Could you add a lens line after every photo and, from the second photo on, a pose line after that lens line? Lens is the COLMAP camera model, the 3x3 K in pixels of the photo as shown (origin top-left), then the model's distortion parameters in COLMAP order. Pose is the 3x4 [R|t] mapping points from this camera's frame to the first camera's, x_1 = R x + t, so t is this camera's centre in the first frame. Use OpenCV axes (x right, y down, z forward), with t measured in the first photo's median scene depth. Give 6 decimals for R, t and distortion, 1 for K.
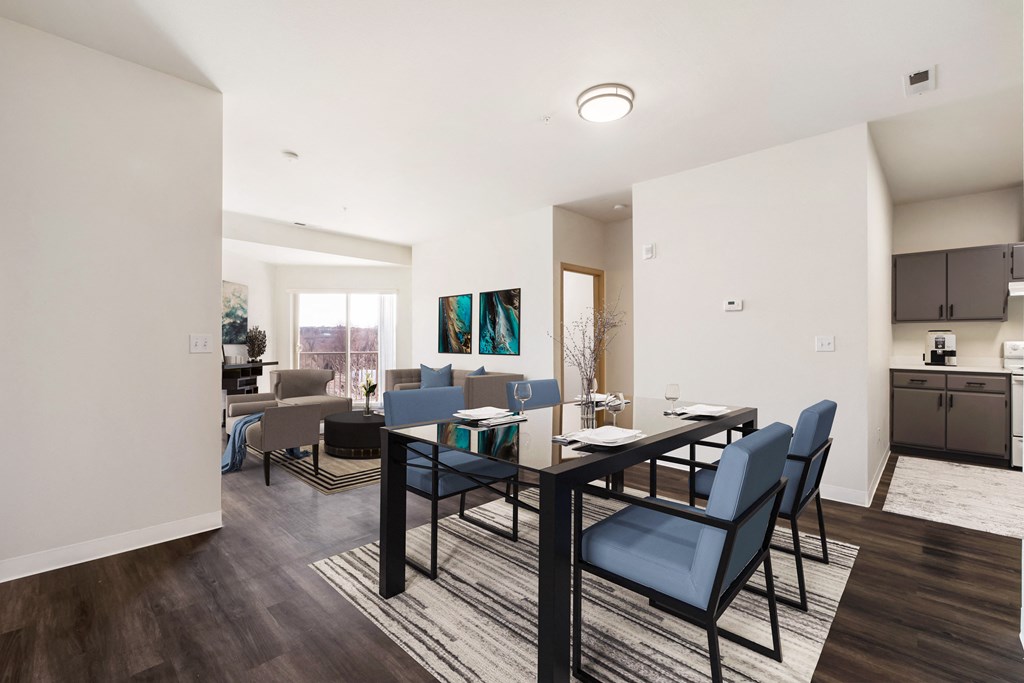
lens RADIAL K [[442.8, 0, 510.4], [0, 442.8, 340.6], [0, 0, 1]] dist [-0.000748, -0.000049]
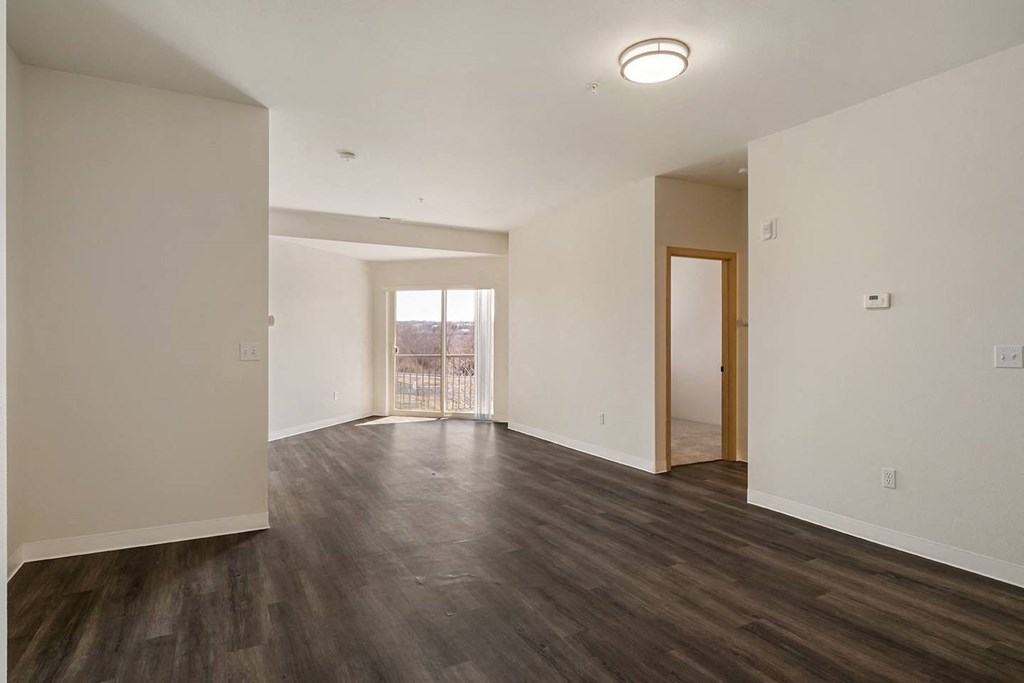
lens RADIAL K [[554.1, 0, 512.4], [0, 554.1, 338.9], [0, 0, 1]] dist [-0.000545, 0.001308]
pose [[0.951827, 0.001300, -0.306632, 0.301075], [-0.000434, 0.999996, 0.002891, -0.027353], [0.306635, -0.002619, 0.951824, -0.060423]]
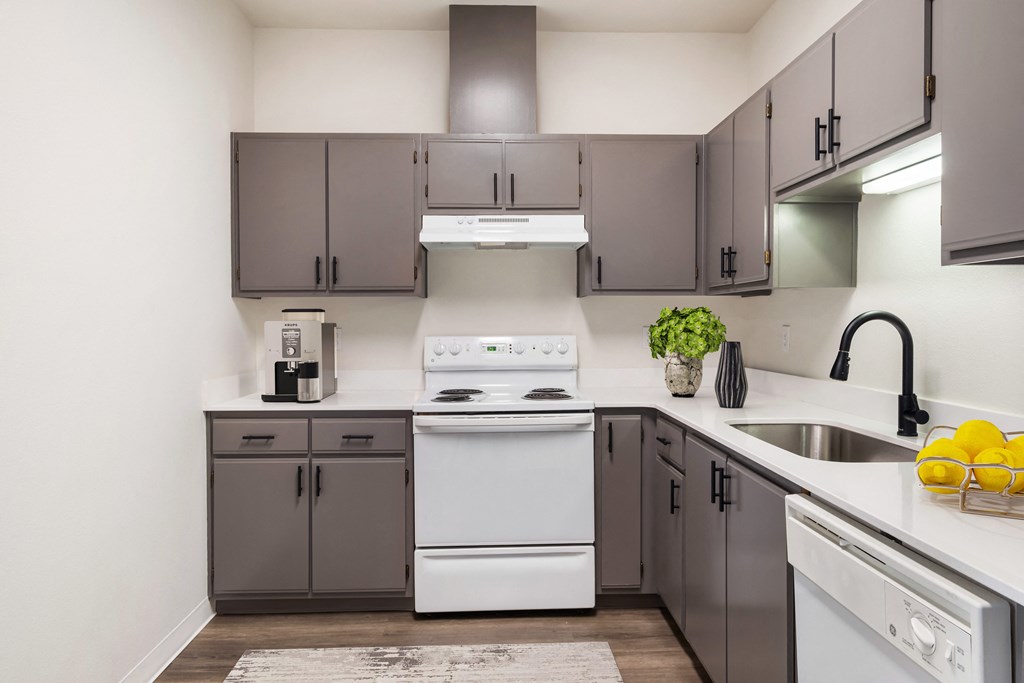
lens RADIAL K [[711.6, 0, 514.2], [0, 711.6, 339.0], [0, 0, 1]] dist [0.006840, 0.001496]
pose [[0.694615, -0.016999, 0.719180, 1.016279], [0.005349, 0.999815, 0.018467, -0.018245], [-0.719361, -0.008981, 0.694578, 0.622831]]
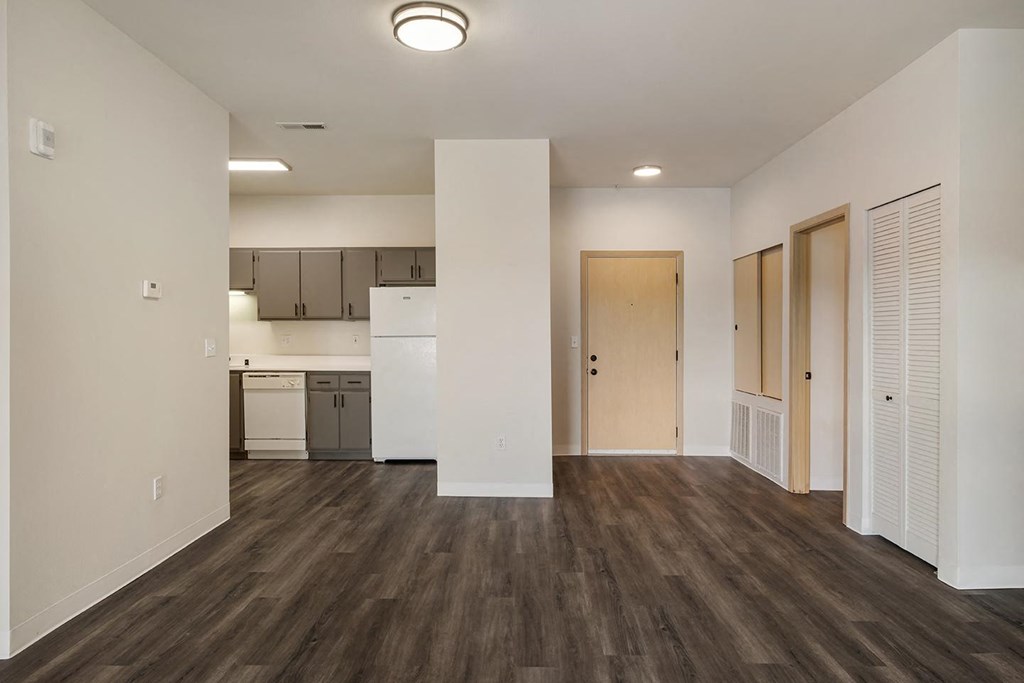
lens RADIAL K [[623.1, 0, 520.2], [0, 623.1, 340.9], [0, 0, 1]] dist [-0.000470, -0.000294]
pose [[-0.690936, -0.011438, 0.722825, -0.673581], [-0.003663, 0.999917, 0.012321, -0.025102], [-0.722907, 0.005866, -0.690921, 1.703940]]
